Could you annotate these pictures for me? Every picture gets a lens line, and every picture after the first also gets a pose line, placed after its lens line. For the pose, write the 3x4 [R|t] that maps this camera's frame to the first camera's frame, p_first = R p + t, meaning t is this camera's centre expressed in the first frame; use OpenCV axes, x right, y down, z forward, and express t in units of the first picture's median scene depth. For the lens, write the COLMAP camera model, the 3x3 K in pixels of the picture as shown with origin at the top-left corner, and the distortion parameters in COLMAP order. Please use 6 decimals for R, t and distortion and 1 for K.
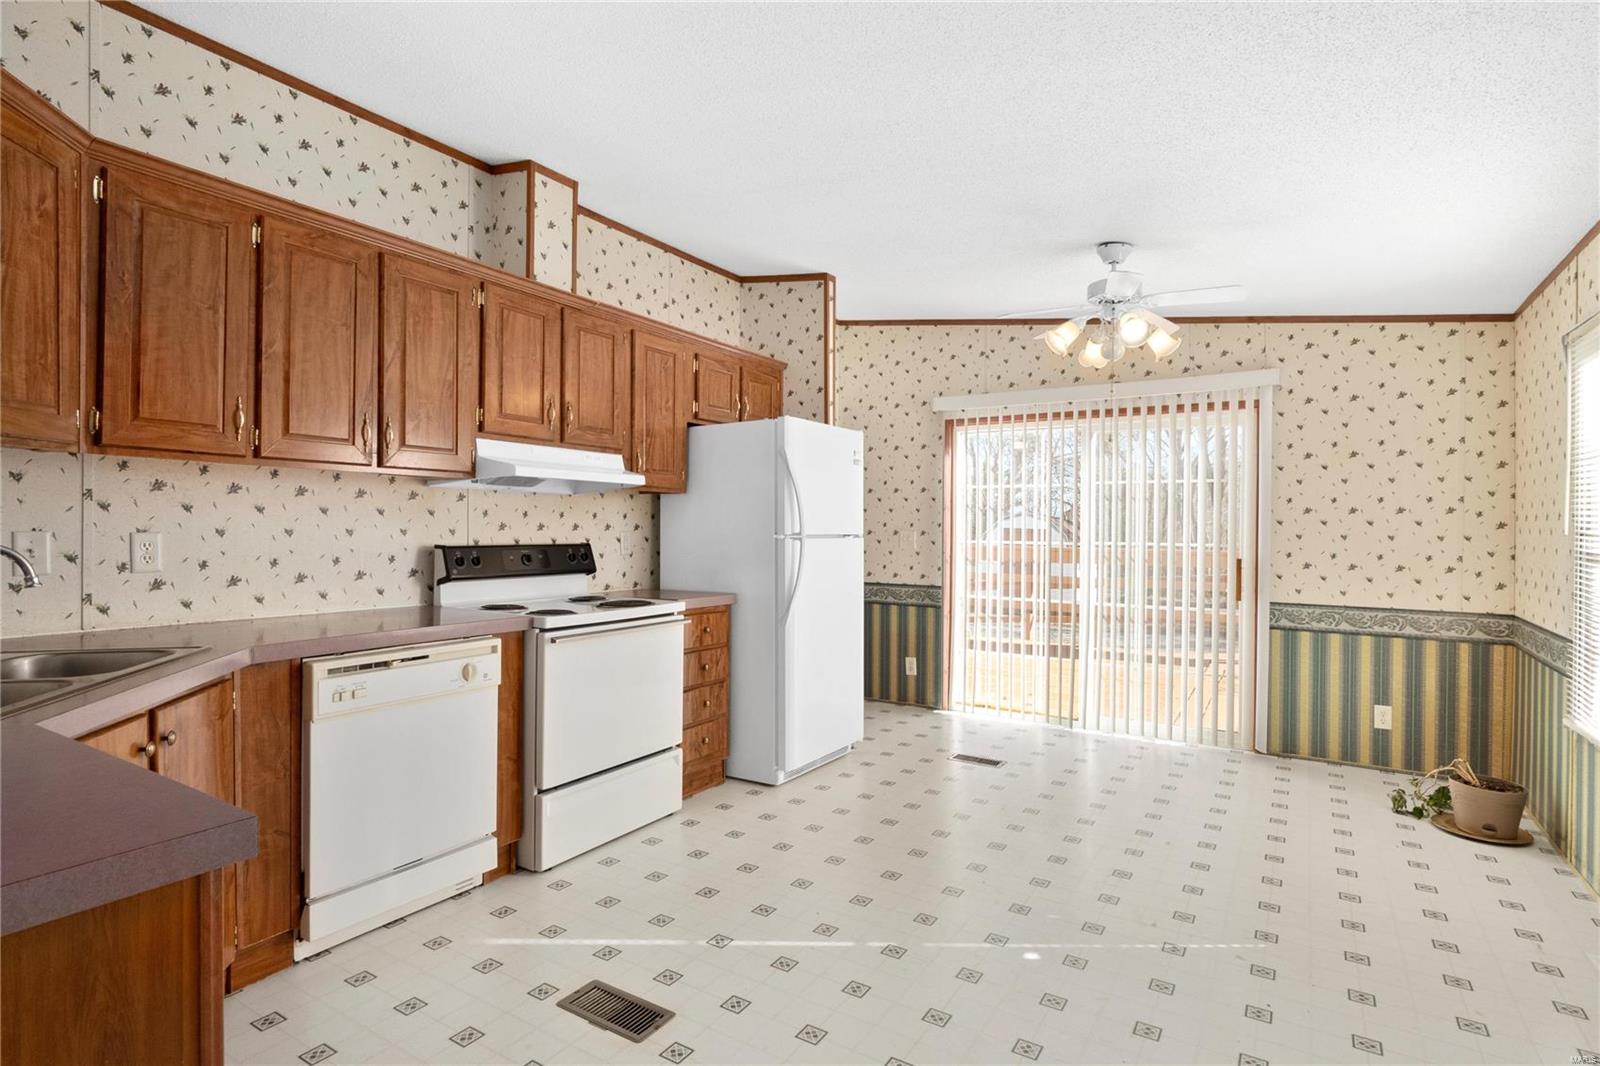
lens RADIAL K [[809.9, 0, 806.1], [0, 809.9, 528.6], [0, 0, 1]] dist [0.001003, -0.000585]
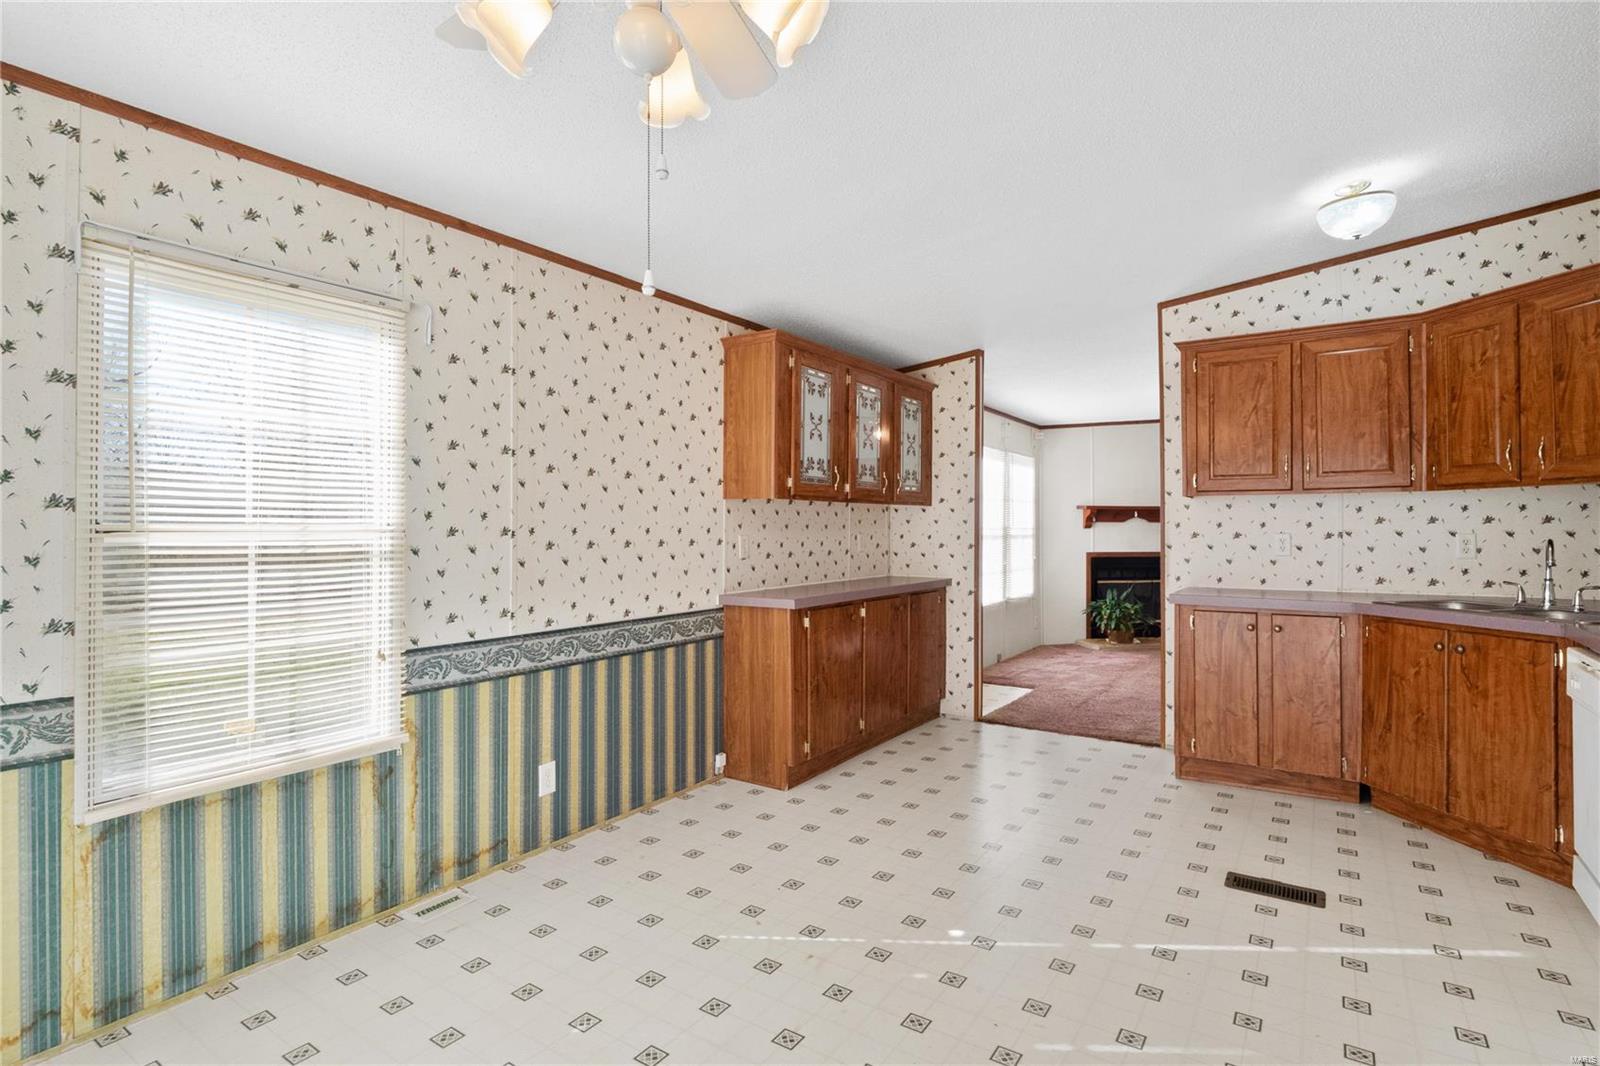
lens RADIAL K [[809.9, 0, 837.7], [0, 809.9, 522.5], [0, 0, 1]] dist [0.001003, -0.000585]
pose [[-0.999583, -0.004752, 0.028480, 0.283231], [-0.004814, 0.999986, -0.002096, -0.006156], [-0.028469, -0.002233, -0.999592, 1.474550]]
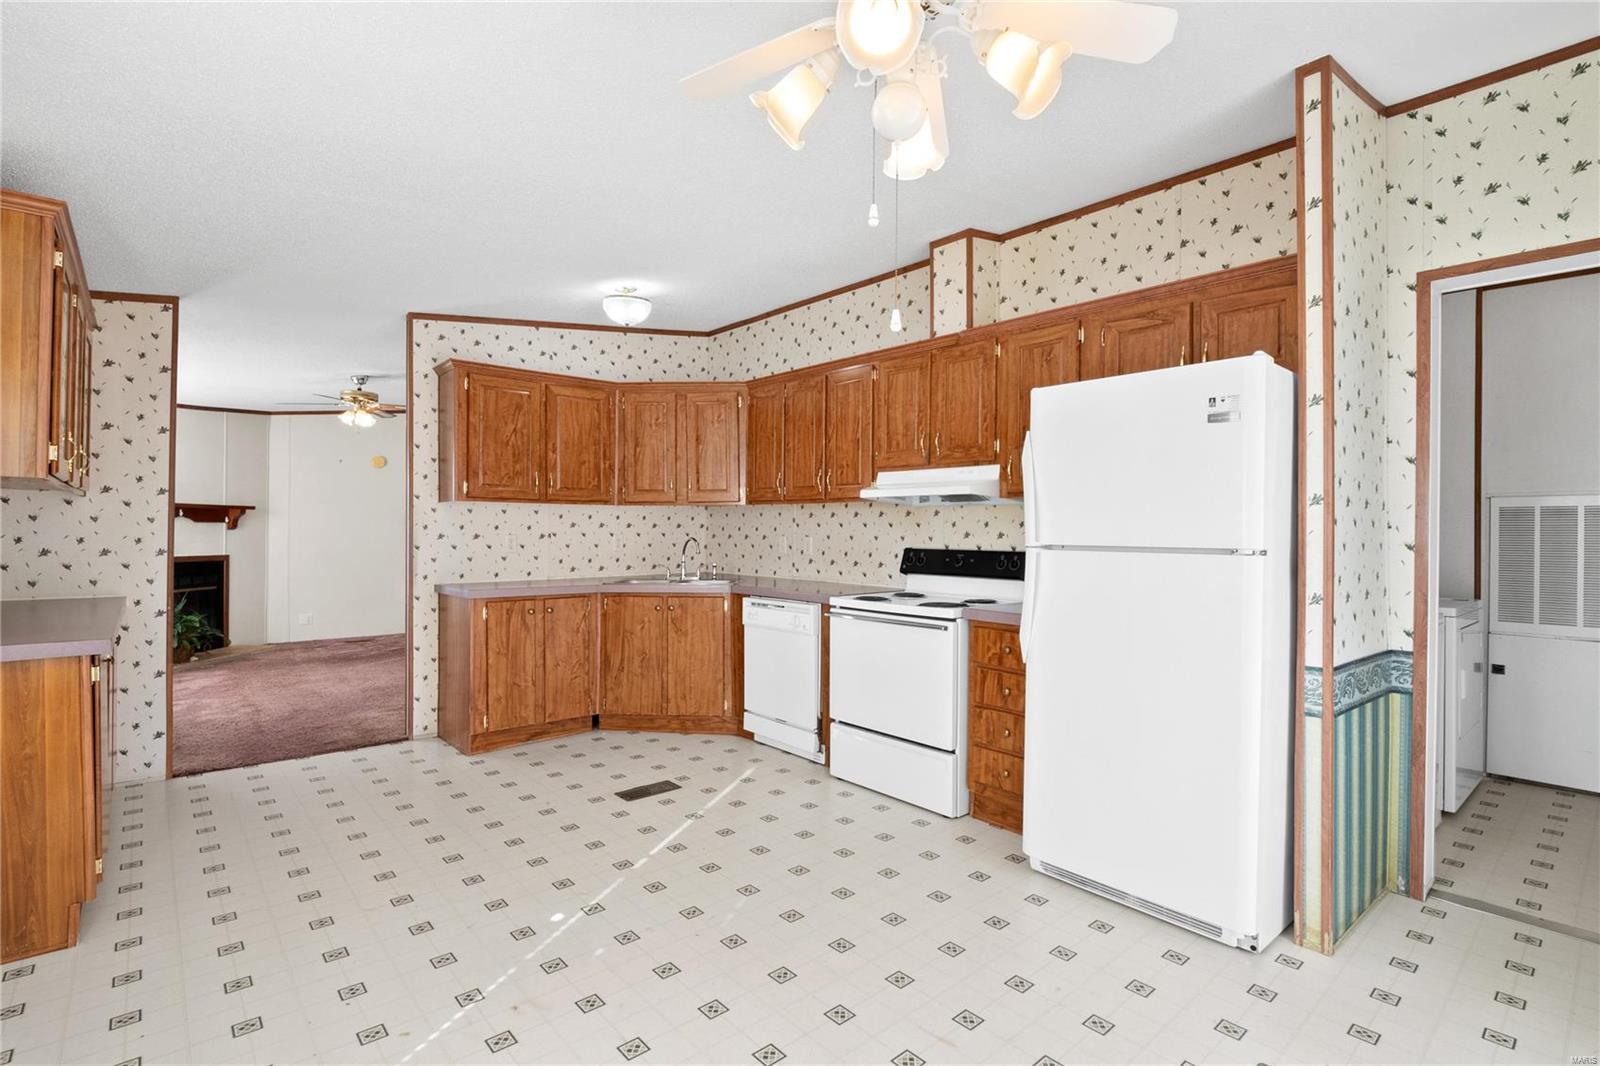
lens RADIAL K [[755.9, 0, 804.9], [0, 755.9, 537.7], [0, 0, 1]] dist [-0.005946, -0.000991]
pose [[-0.285541, -0.000630, -0.958366, 0.829894], [-0.010038, 0.999947, 0.002333, 0.001528], [0.958314, 0.010286, -0.285532, 1.144006]]
